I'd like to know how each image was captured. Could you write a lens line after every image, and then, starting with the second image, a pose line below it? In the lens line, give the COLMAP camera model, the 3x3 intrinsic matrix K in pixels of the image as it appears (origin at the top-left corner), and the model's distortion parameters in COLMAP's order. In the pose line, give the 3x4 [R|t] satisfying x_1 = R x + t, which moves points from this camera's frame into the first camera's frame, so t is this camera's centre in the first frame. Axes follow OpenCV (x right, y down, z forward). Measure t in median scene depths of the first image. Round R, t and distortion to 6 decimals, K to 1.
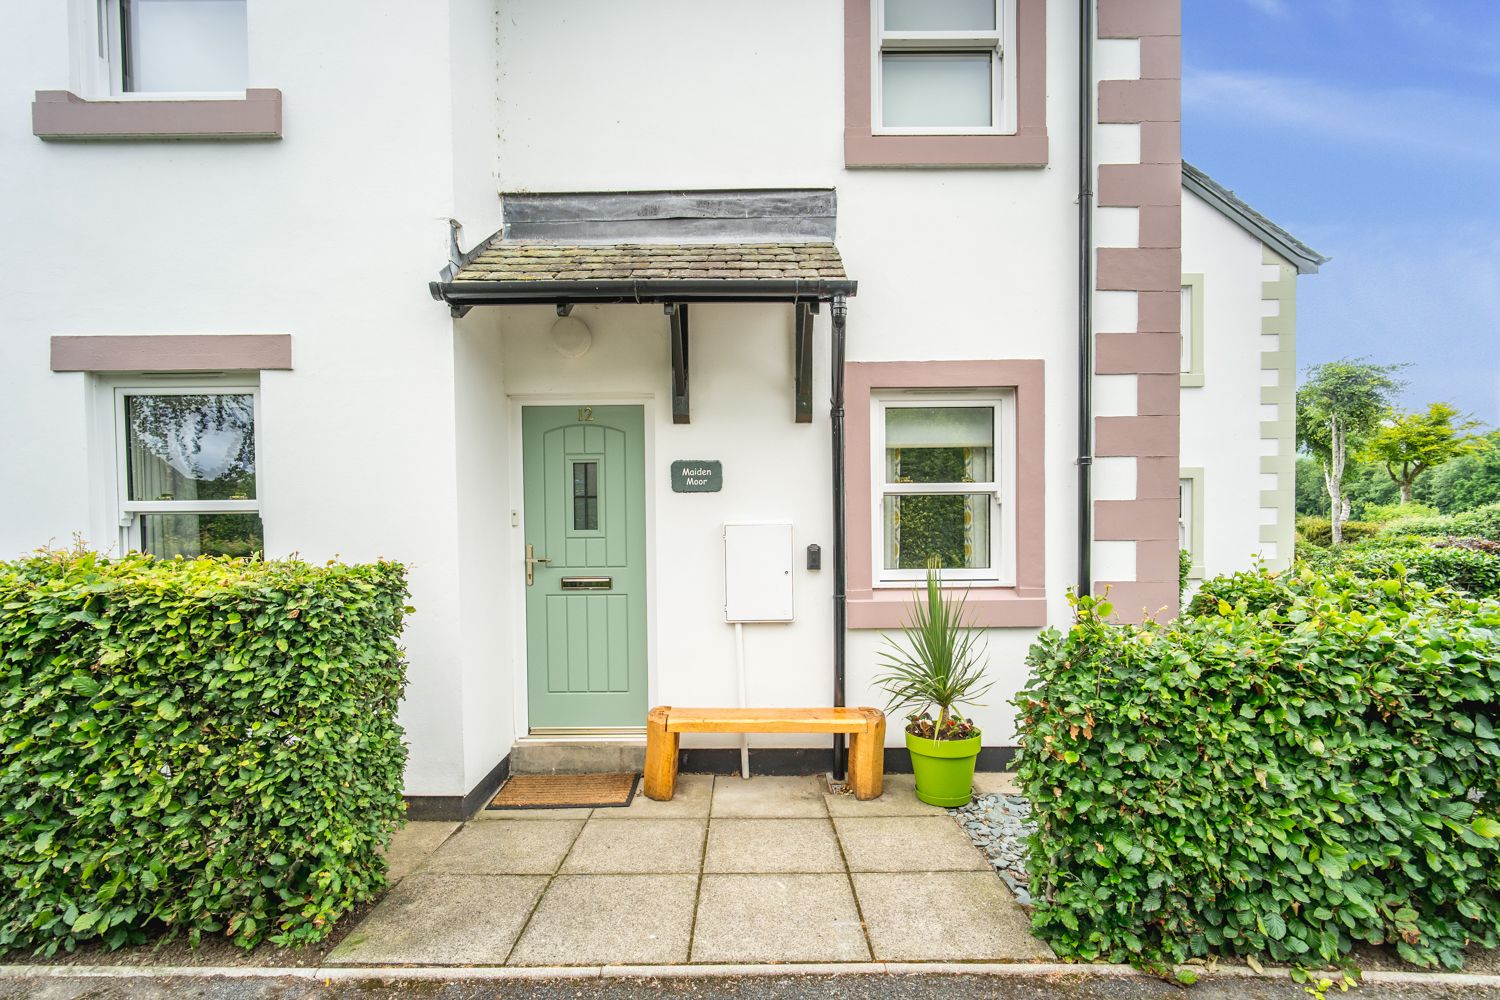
lens RADIAL K [[709.9, 0, 751.6], [0, 709.9, 533.6], [0, 0, 1]] dist [-0.003396, -0.000954]
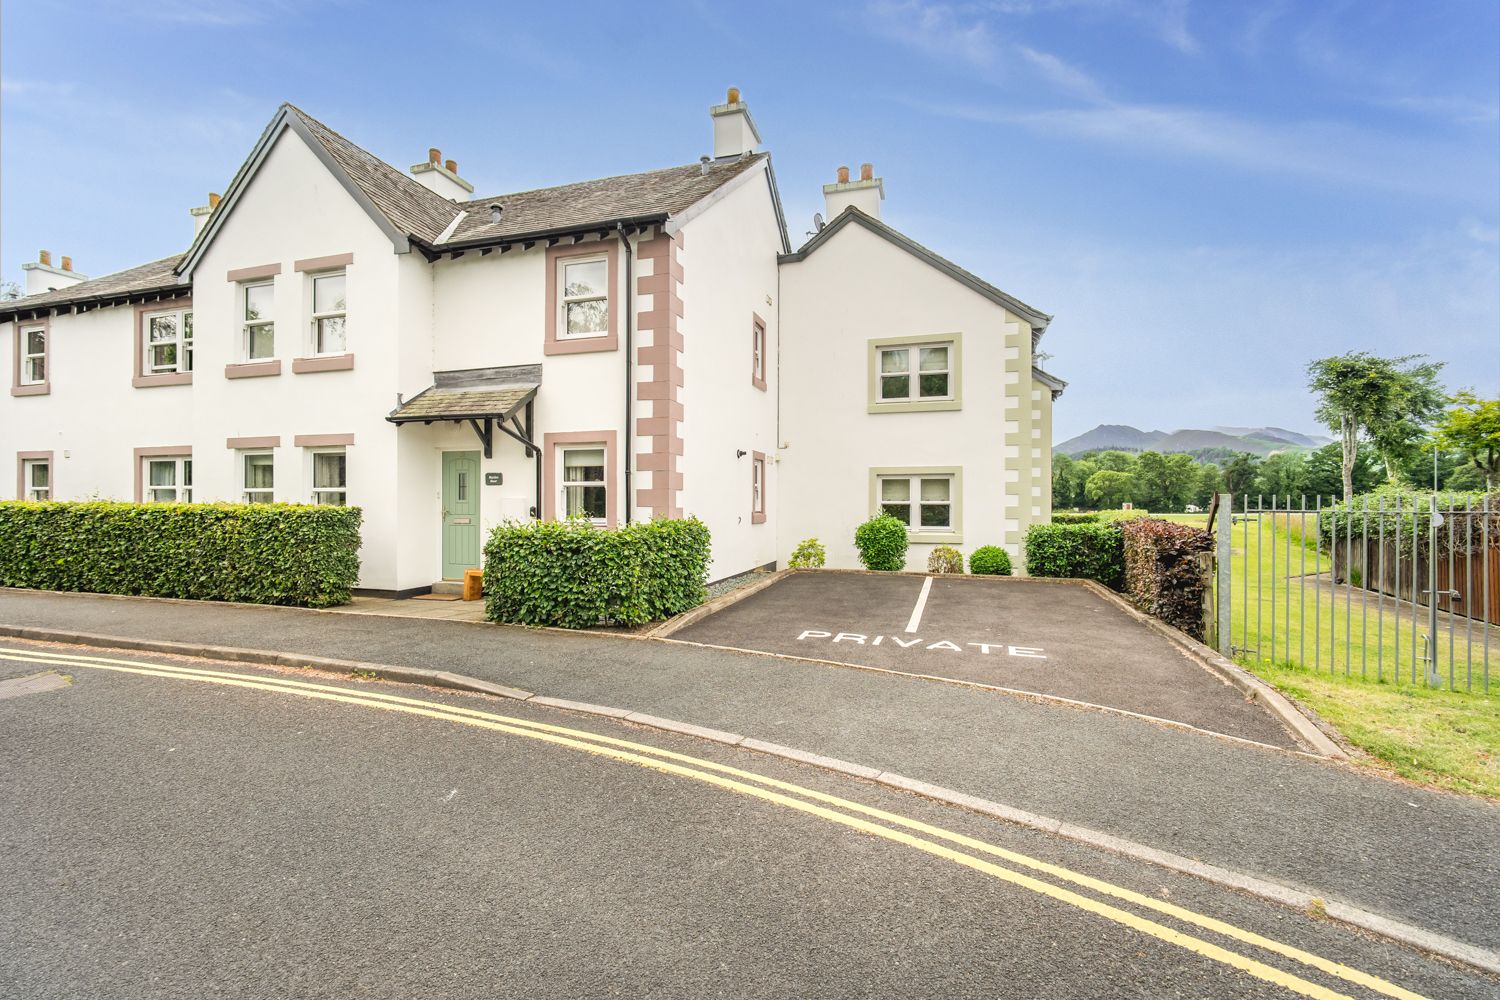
lens RADIAL K [[666.4, 0, 750.0], [0, 666.4, 500.0], [0, 0, 1]] dist [0.000848, 0.000181]
pose [[0.949375, 0.010099, -0.313982, 1.546453], [-0.018190, 0.999573, -0.022850, 0.031986], [0.313617, 0.027405, 0.949154, -0.975709]]
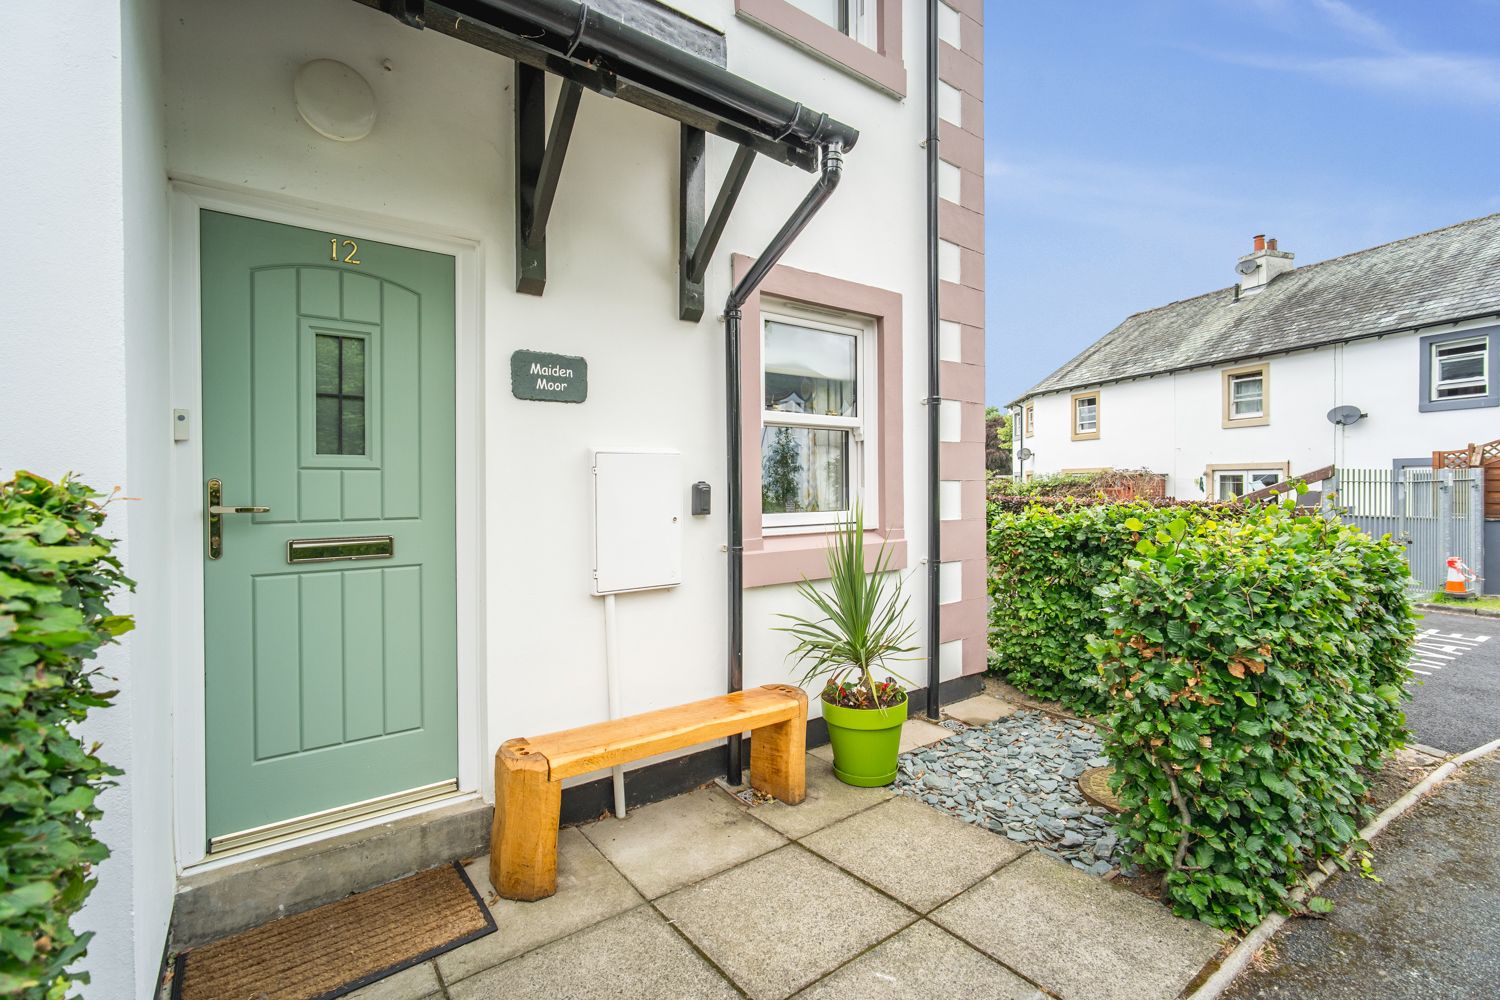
lens RADIAL K [[664.1, 0, 753.4], [0, 664.1, 485.9], [0, 0, 1]] dist [-0.004917, 0.000220]
pose [[0.801458, 0.004120, 0.598036, -0.295962], [0.012562, 0.999640, -0.023722, 0.037337], [-0.597919, 0.026525, 0.801118, 0.395806]]
